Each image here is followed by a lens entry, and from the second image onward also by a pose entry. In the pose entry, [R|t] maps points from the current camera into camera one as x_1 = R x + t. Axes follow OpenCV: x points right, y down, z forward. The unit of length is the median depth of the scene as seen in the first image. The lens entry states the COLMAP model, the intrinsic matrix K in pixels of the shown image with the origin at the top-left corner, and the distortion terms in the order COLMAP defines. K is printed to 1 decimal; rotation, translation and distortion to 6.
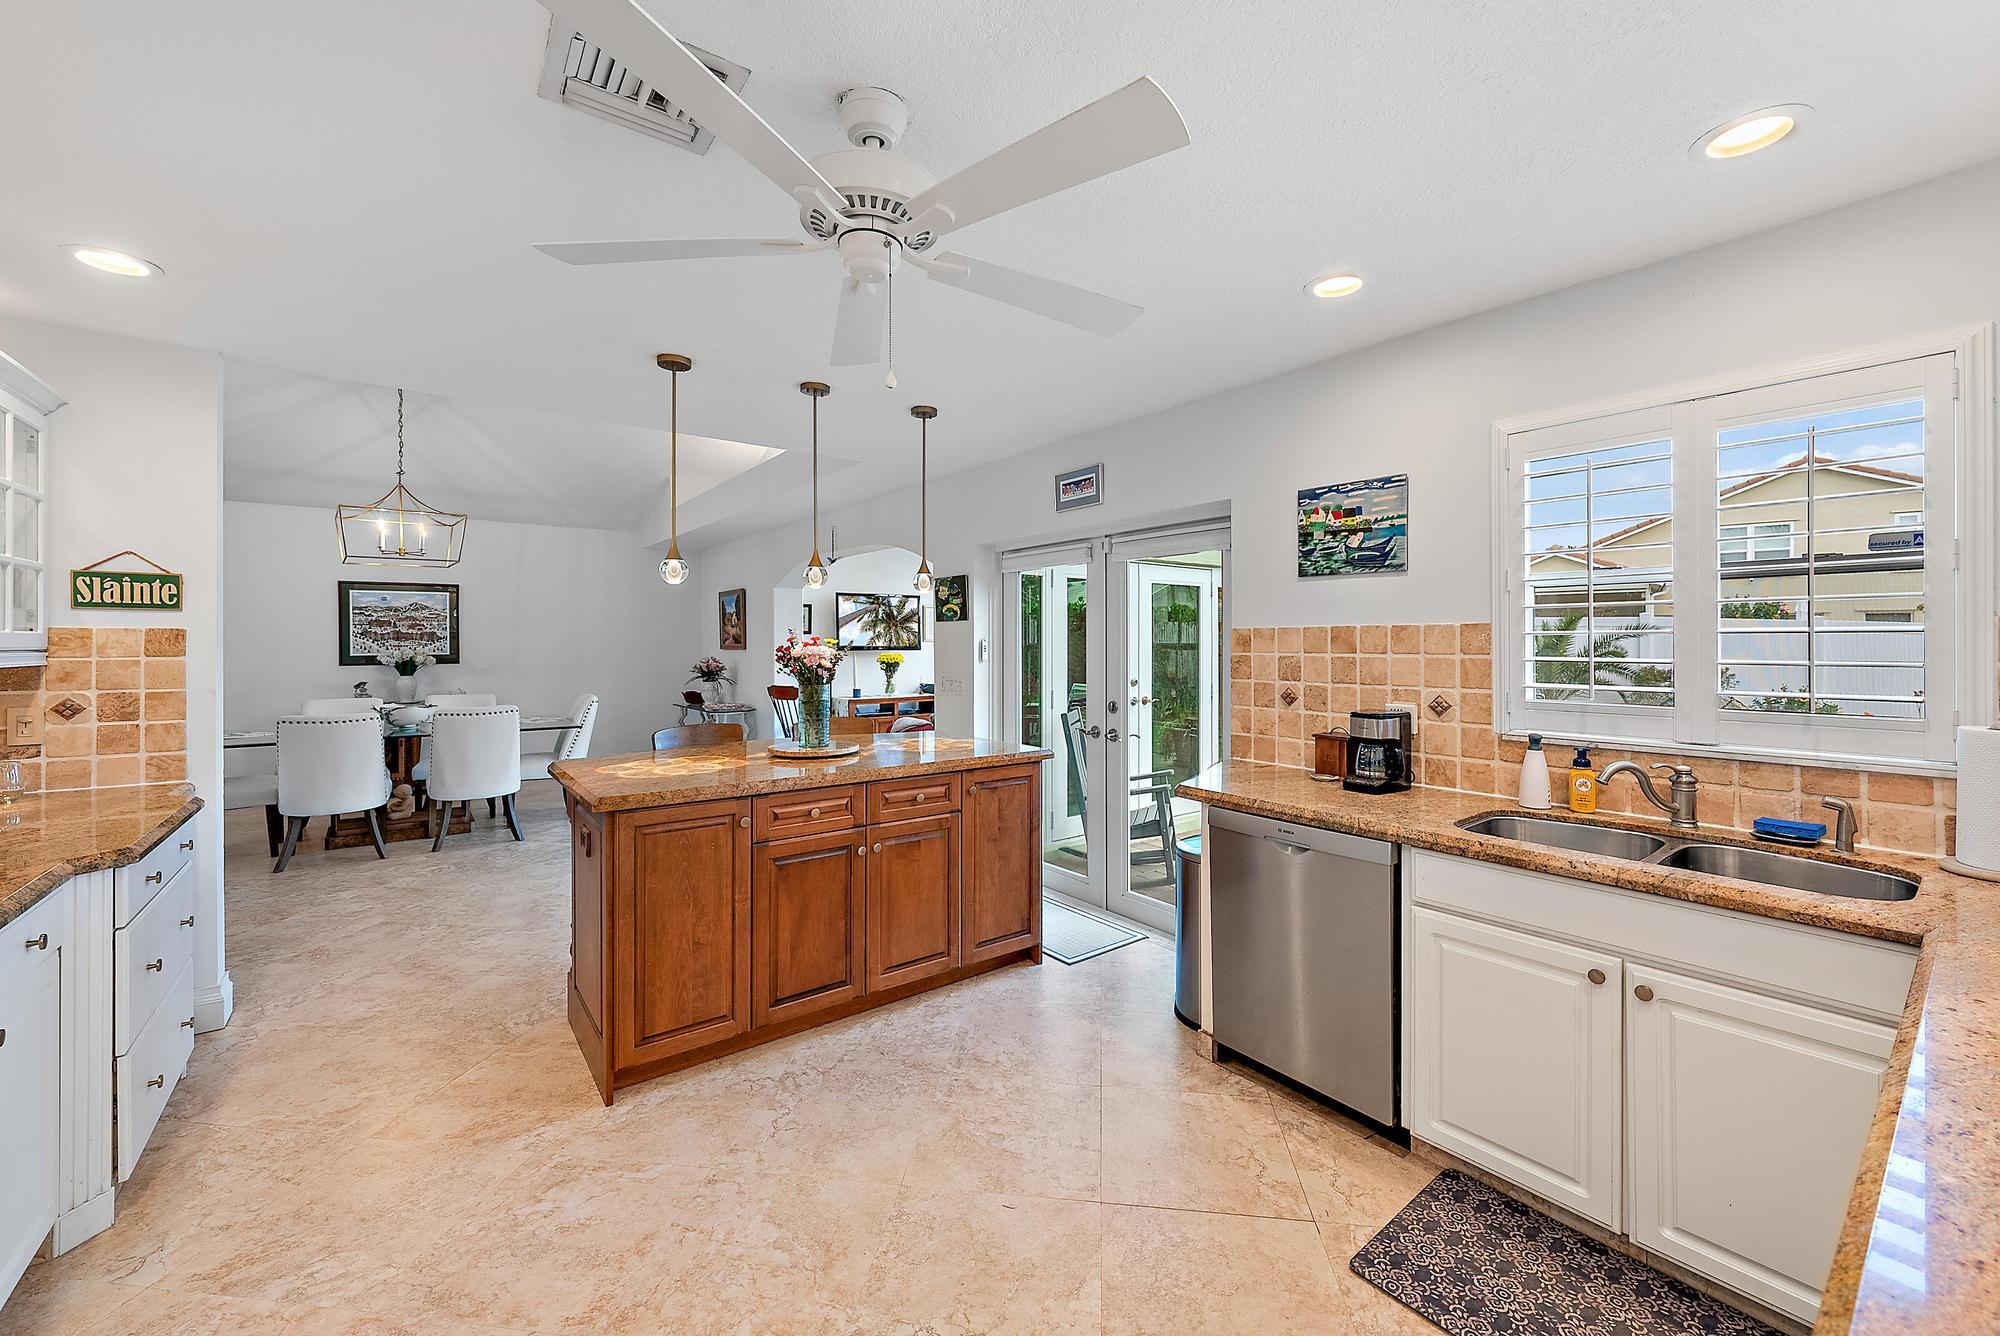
lens RADIAL K [[783.5, 0, 1016.2], [0, 783.5, 646.5], [0, 0, 1]] dist [-0.001738, -0.000192]
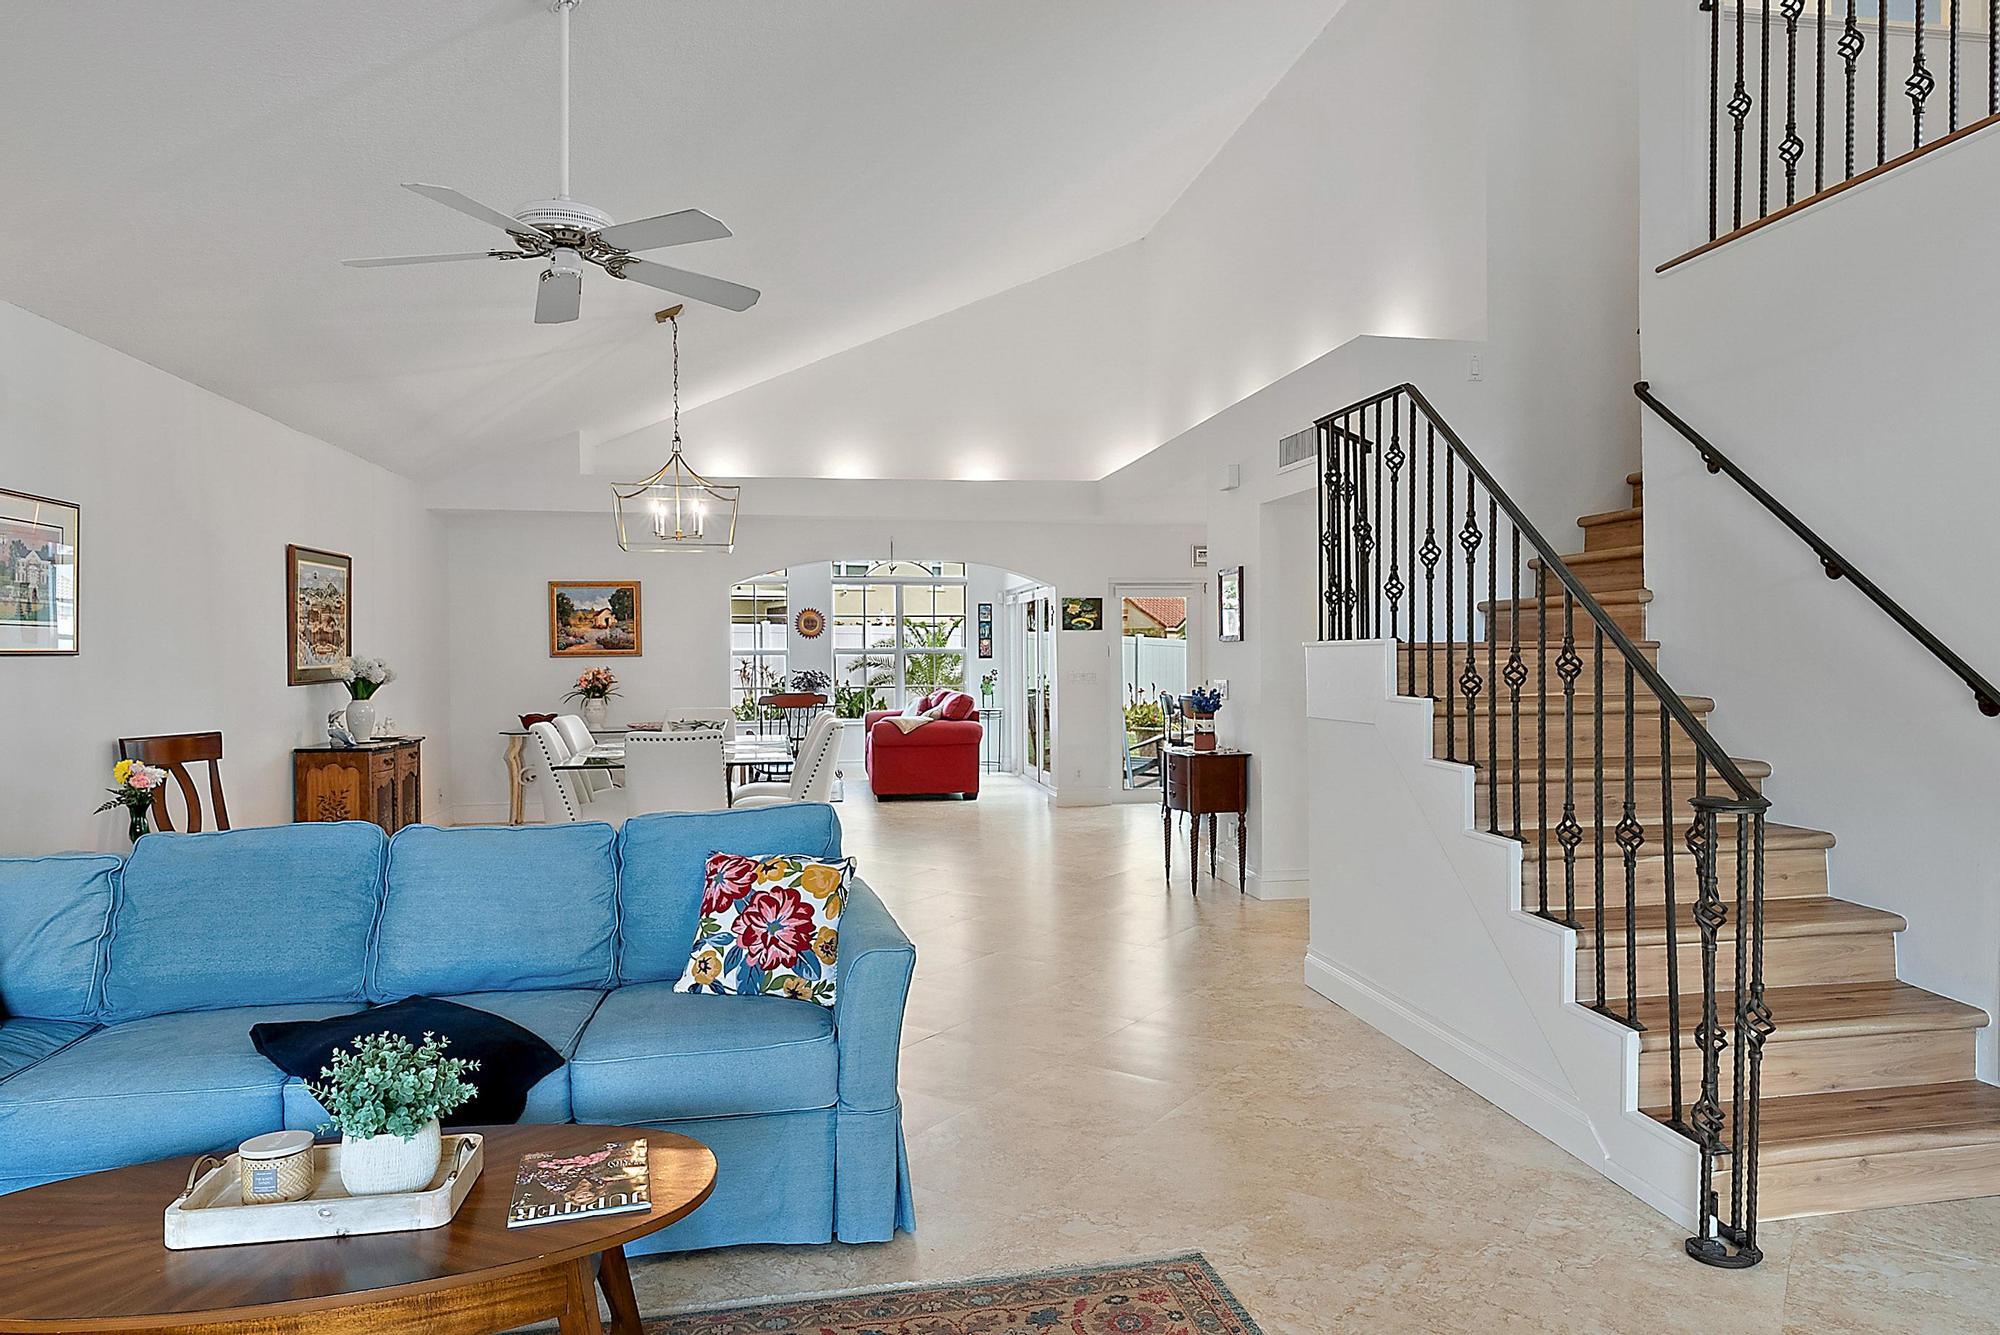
lens RADIAL K [[1230.9, 0, 1006.3], [0, 1230.9, 666.2], [0, 0, 1]] dist [0.019352, -0.000179]
pose [[0.467267, -0.012873, 0.884022, -3.602881], [0.011039, 0.999901, 0.008726, 0.018675], [-0.884047, 0.005681, 0.467363, 0.187896]]
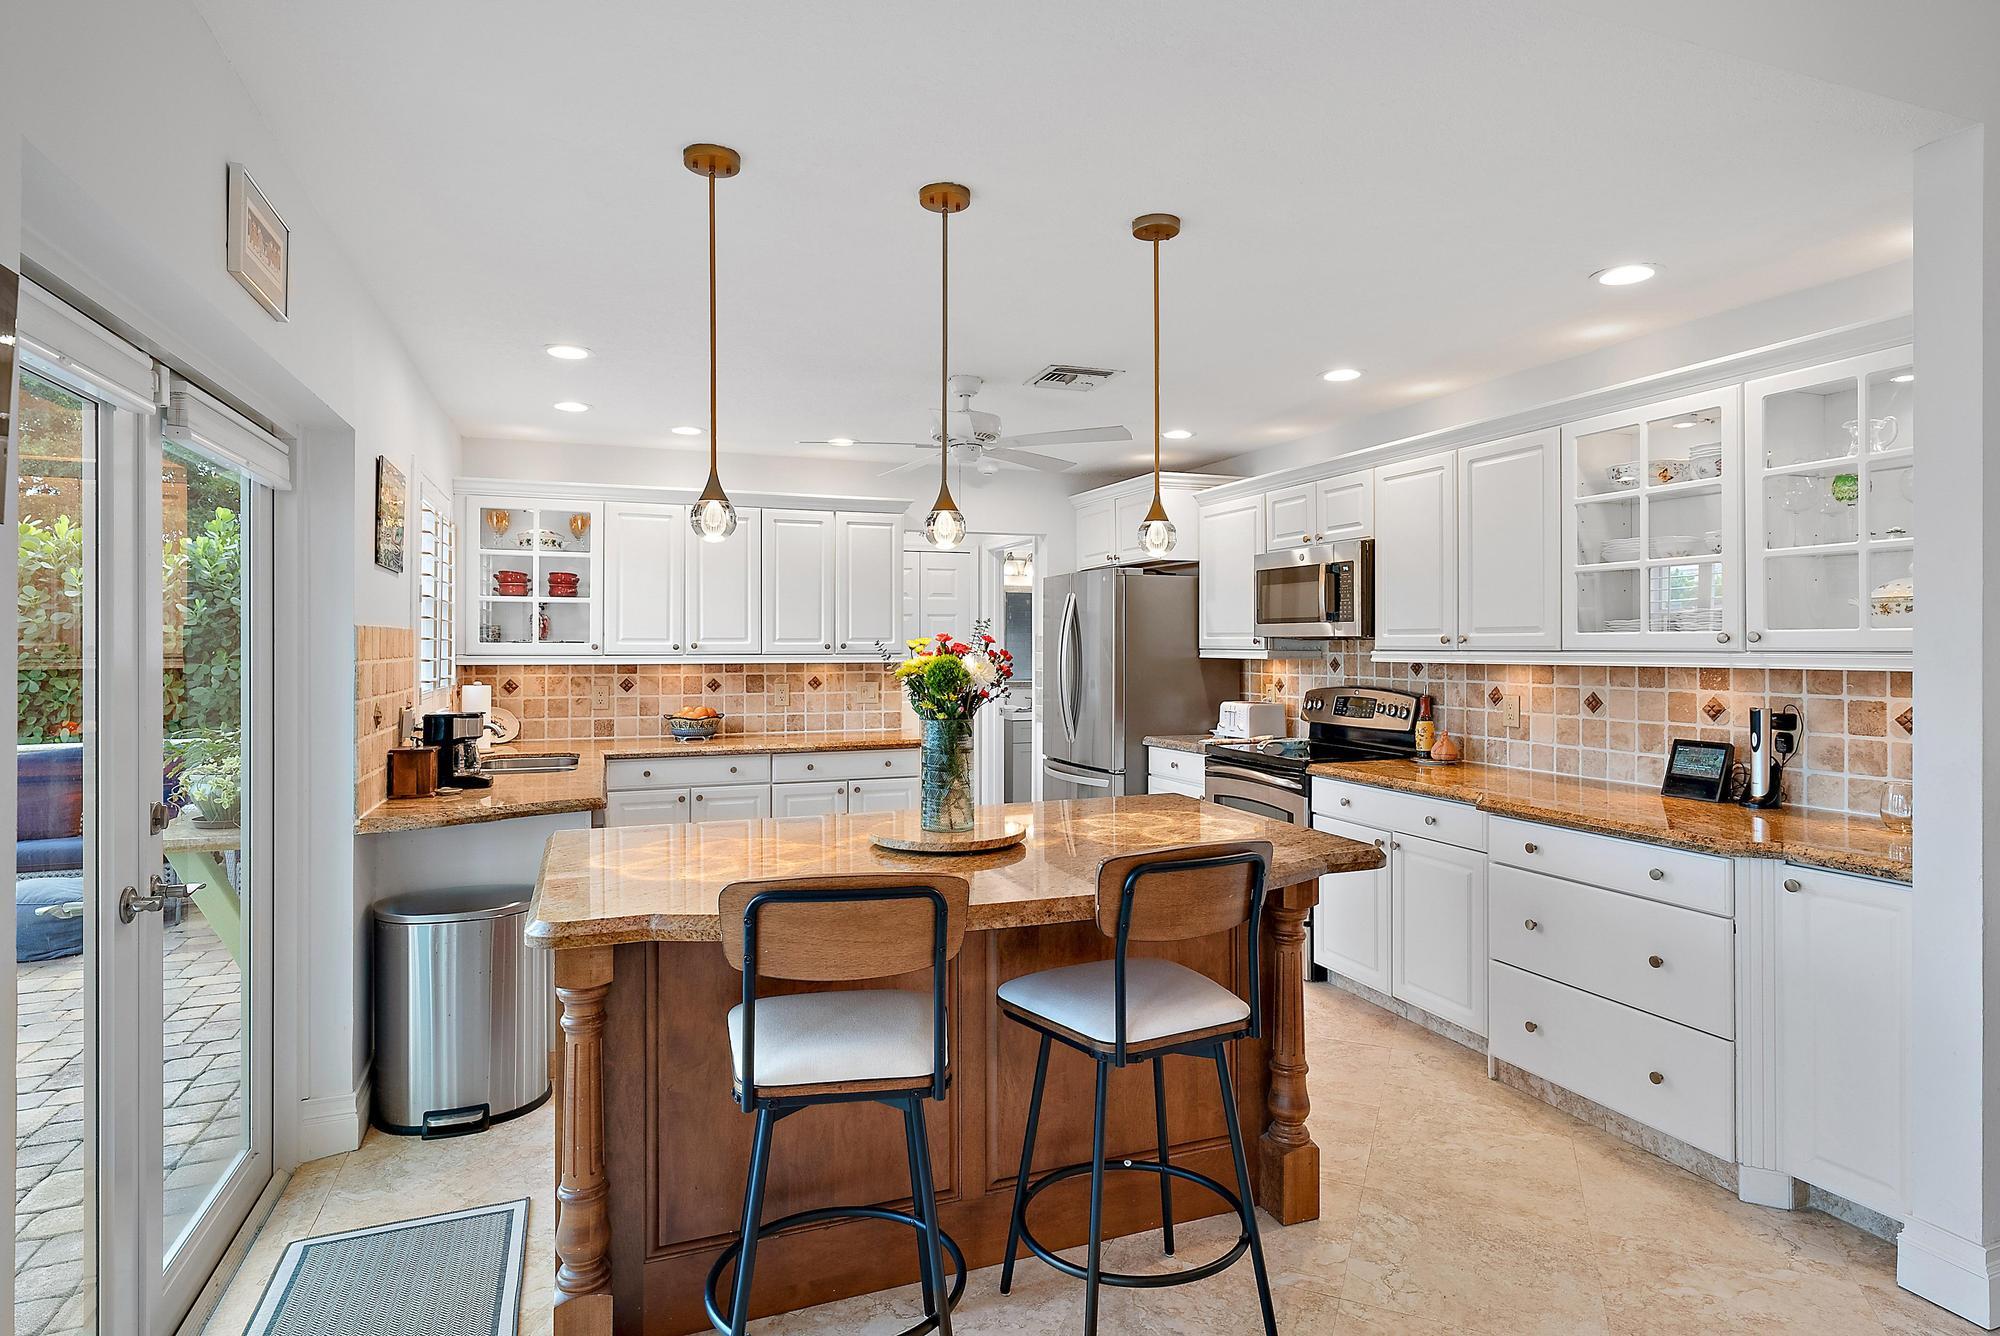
lens RADIAL K [[1058.4, 0, 1008.5], [0, 1058.4, 638.9], [0, 0, 1]] dist [0.007687, 0.002140]
pose [[-0.955101, 0.005051, 0.296236, -0.606023], [0.004910, 0.999987, -0.001221, -0.008834], [-0.296239, 0.000289, -0.955114, 1.975469]]
